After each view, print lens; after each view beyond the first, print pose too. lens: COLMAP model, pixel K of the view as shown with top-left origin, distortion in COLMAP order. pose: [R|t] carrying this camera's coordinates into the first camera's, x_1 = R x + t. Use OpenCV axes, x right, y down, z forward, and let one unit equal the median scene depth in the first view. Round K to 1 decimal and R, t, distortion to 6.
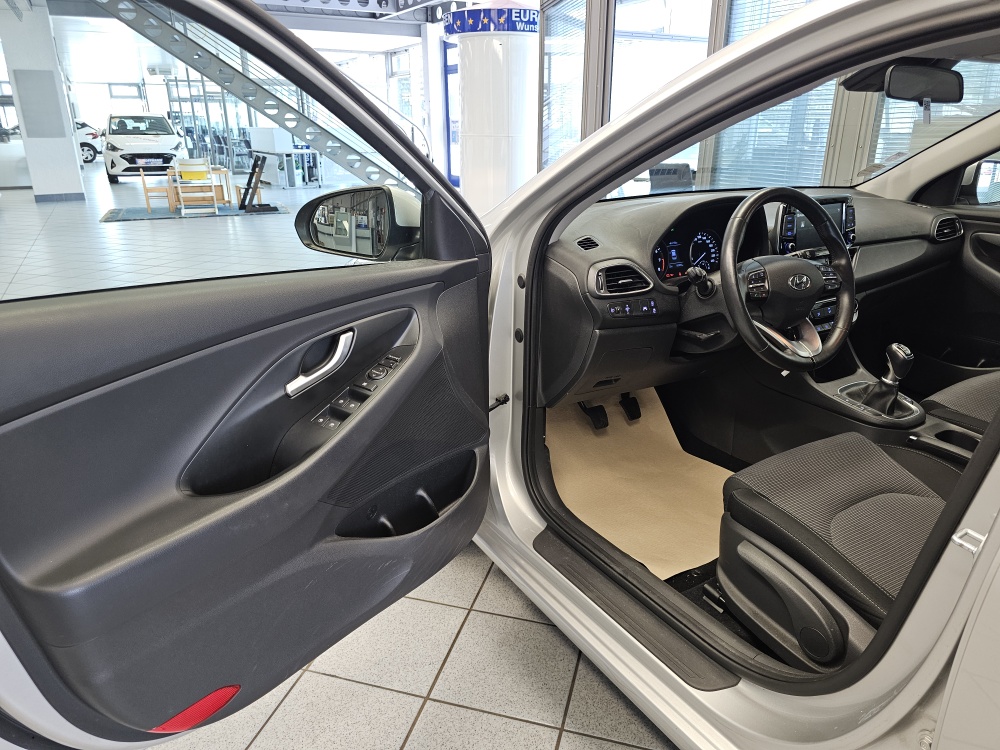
lens RADIAL K [[677.3, 0, 502.9], [0, 677.3, 373.8], [0, 0, 1]] dist [0.046416, -0.049227]
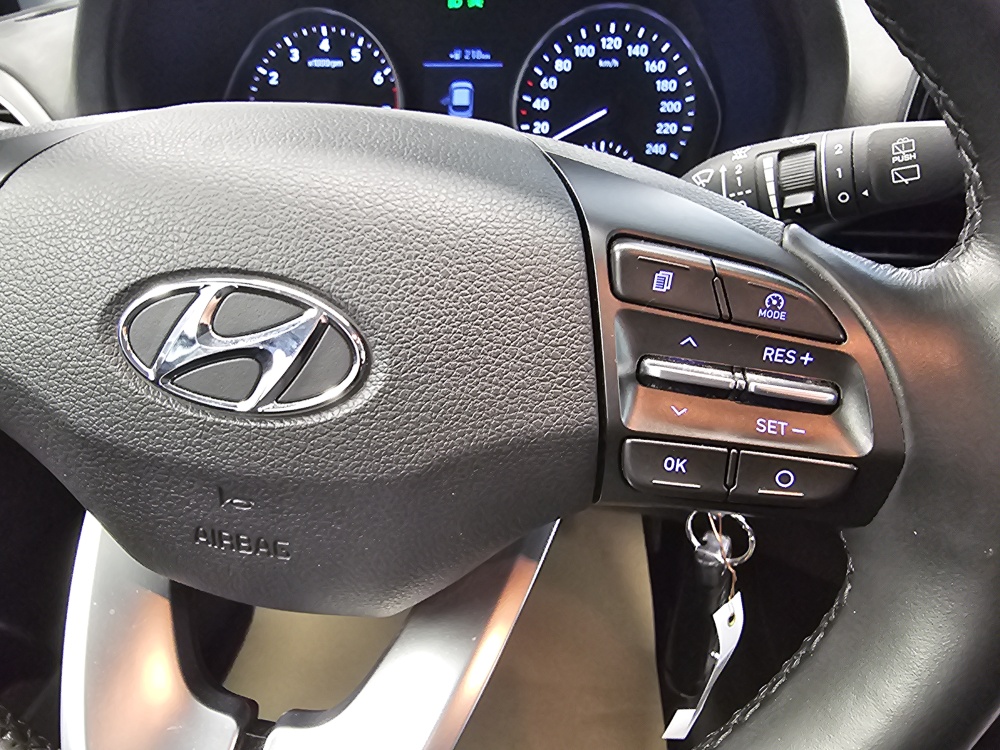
lens RADIAL K [[695.2, 0, 439.0], [0, 695.2, 365.7], [0, 0, 1]] dist [0.002641, 0.001809]
pose [[0.740164, 0.313598, -0.594822, 0.420651], [-0.215878, 0.948585, 0.231481, -0.130249], [0.636831, -0.042925, 0.769808, 0.736513]]
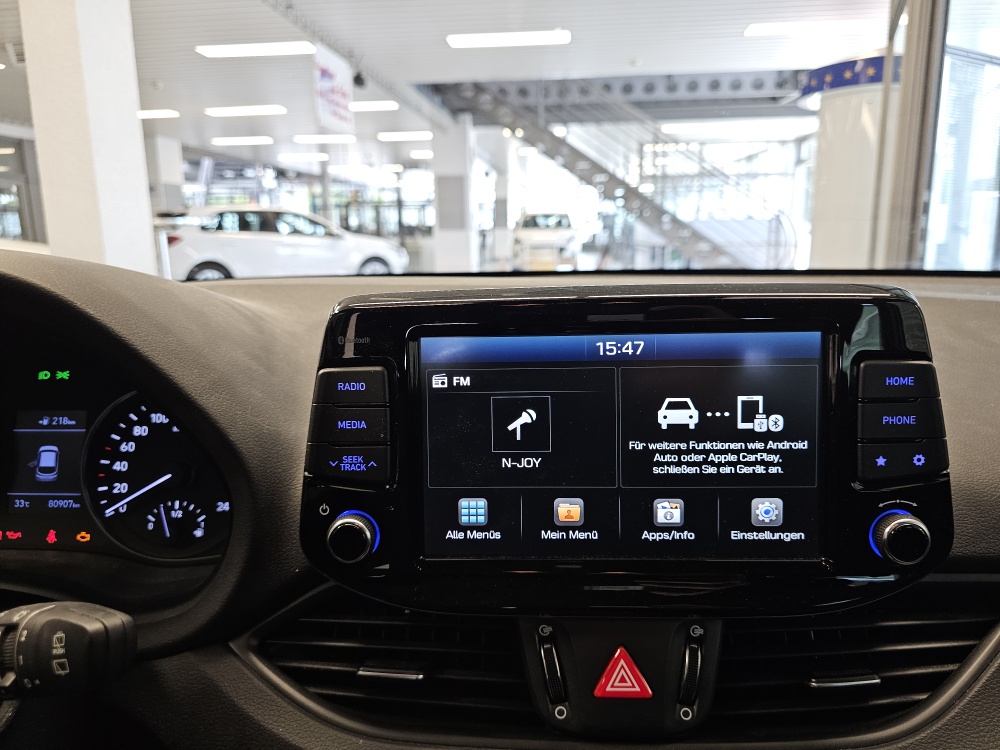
lens RADIAL K [[696.8, 0, 501.9], [0, 696.8, 369.3], [0, 0, 1]] dist [0.025552, -0.050585]
pose [[0.820490, 0.102211, -0.562449, 0.533431], [-0.181892, 0.979431, -0.087354, -0.210547], [0.541951, 0.173978, 0.822205, 0.814855]]
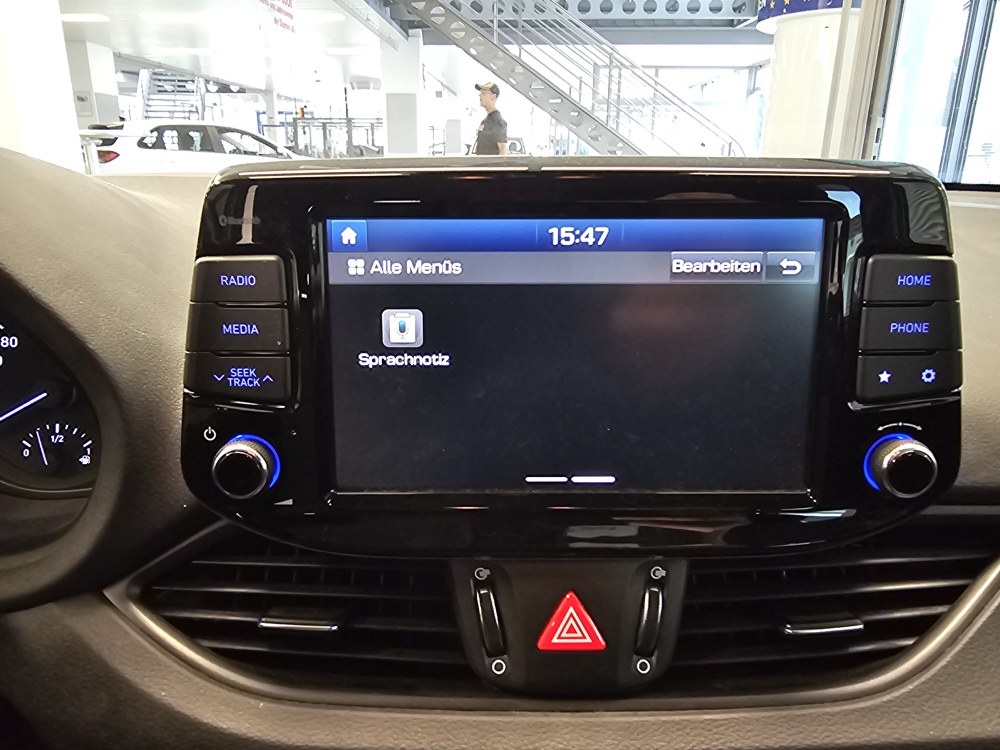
lens RADIAL K [[687.2, 0, 494.9], [0, 687.2, 370.5], [0, 0, 1]] dist [-0.001224, 0.002383]
pose [[0.851335, 0.166161, -0.497613, 0.517063], [-0.187692, 0.982204, 0.006864, -0.207527], [0.489898, 0.087554, 0.867372, 0.849682]]
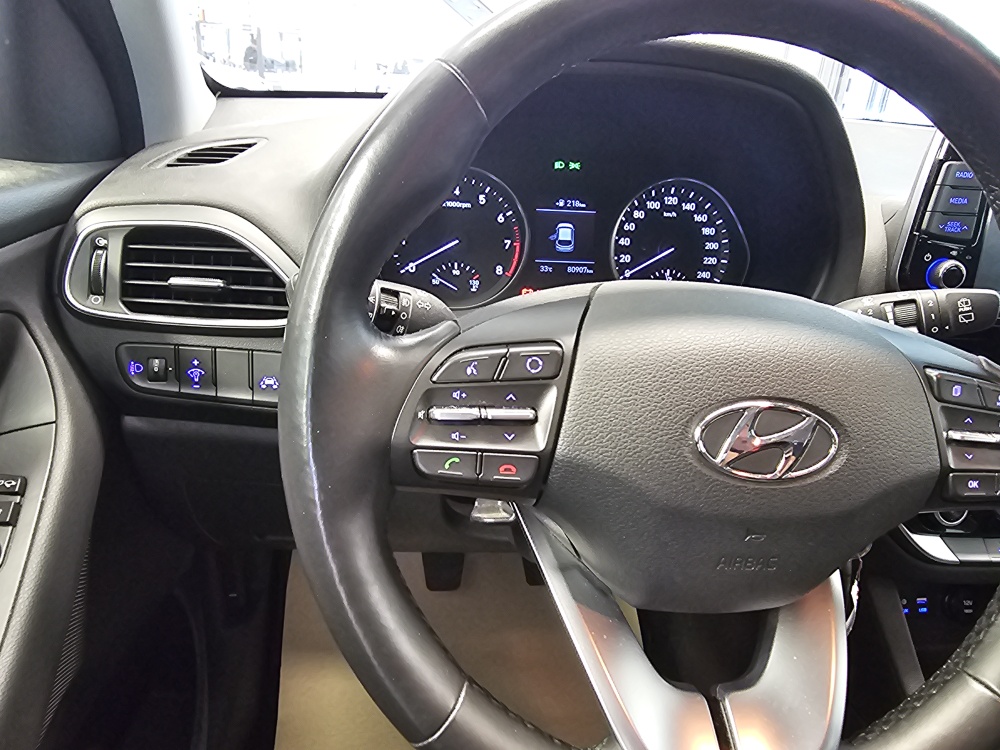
lens RADIAL K [[687.2, 0, 494.9], [0, 687.2, 370.5], [0, 0, 1]] dist [-0.001224, 0.002383]
pose [[0.912511, 0.216159, -0.347275, 0.338480], [-0.203585, 0.976349, 0.072774, -0.119952], [0.354792, 0.004293, 0.934935, 0.621655]]
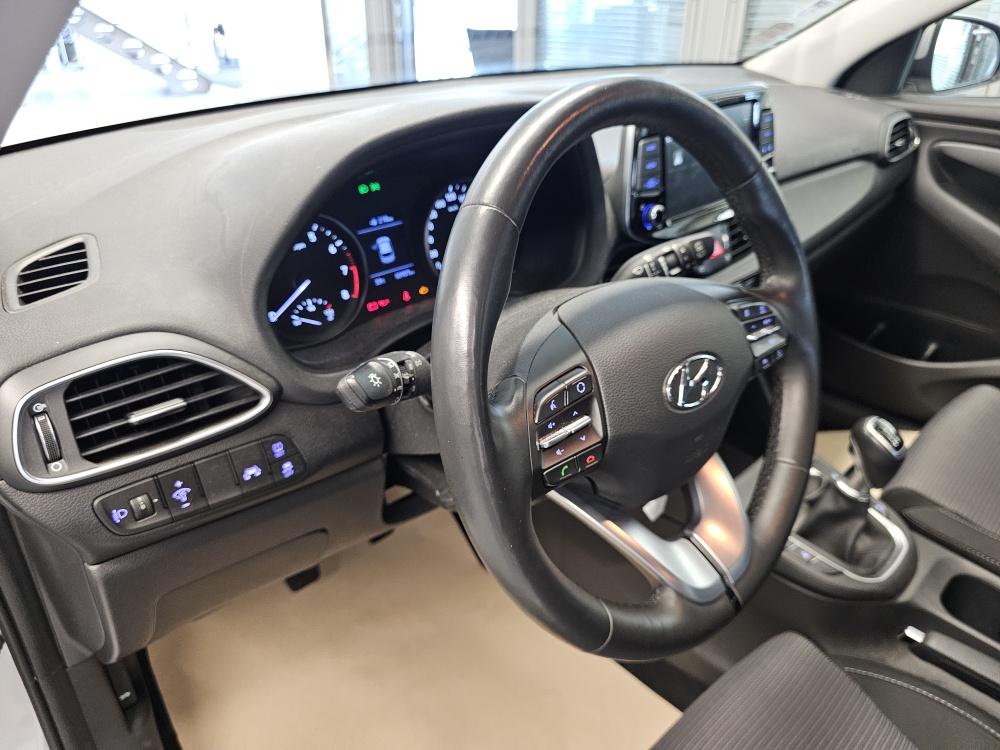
lens RADIAL K [[704.4, 0, 502.2], [0, 704.4, 355.7], [0, 0, 1]] dist [0.020819, -0.050633]
pose [[0.977619, -0.094039, 0.188194, 0.222540], [0.069492, 0.988672, 0.133037, -0.155789], [-0.198573, -0.116981, 0.973080, 0.544997]]
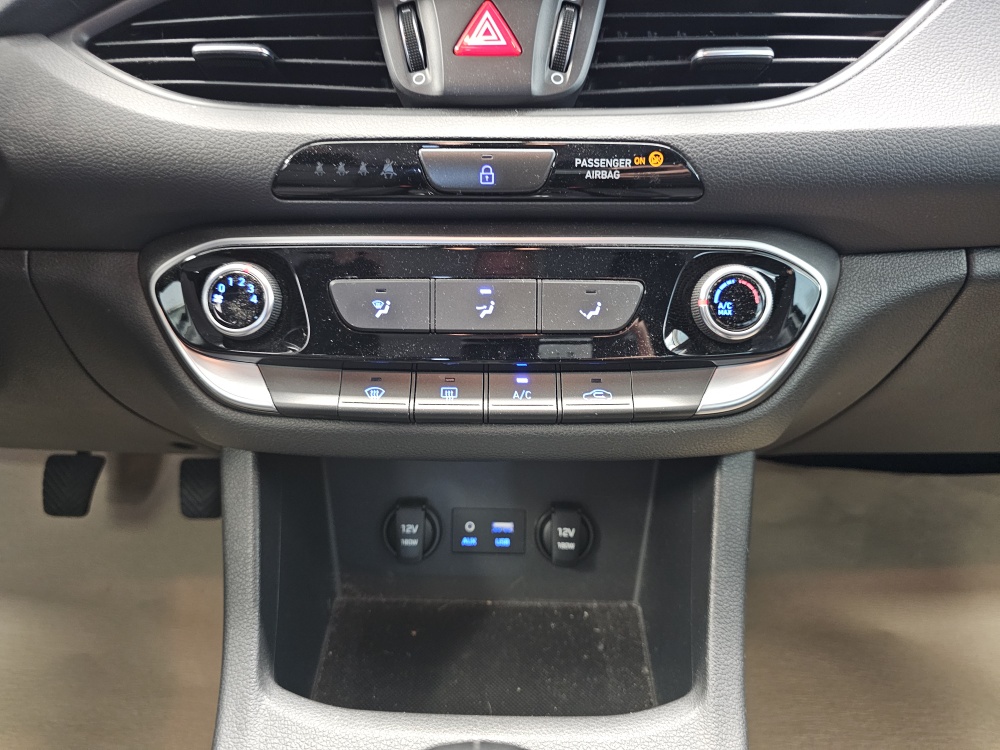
lens RADIAL K [[696.8, 0, 501.9], [0, 696.8, 369.3], [0, 0, 1]] dist [0.025552, -0.050585]
pose [[0.842519, 0.218758, -0.492246, 0.564825], [-0.193455, 0.975739, 0.102511, -0.094133], [0.502729, 0.008860, 0.864399, 0.858032]]
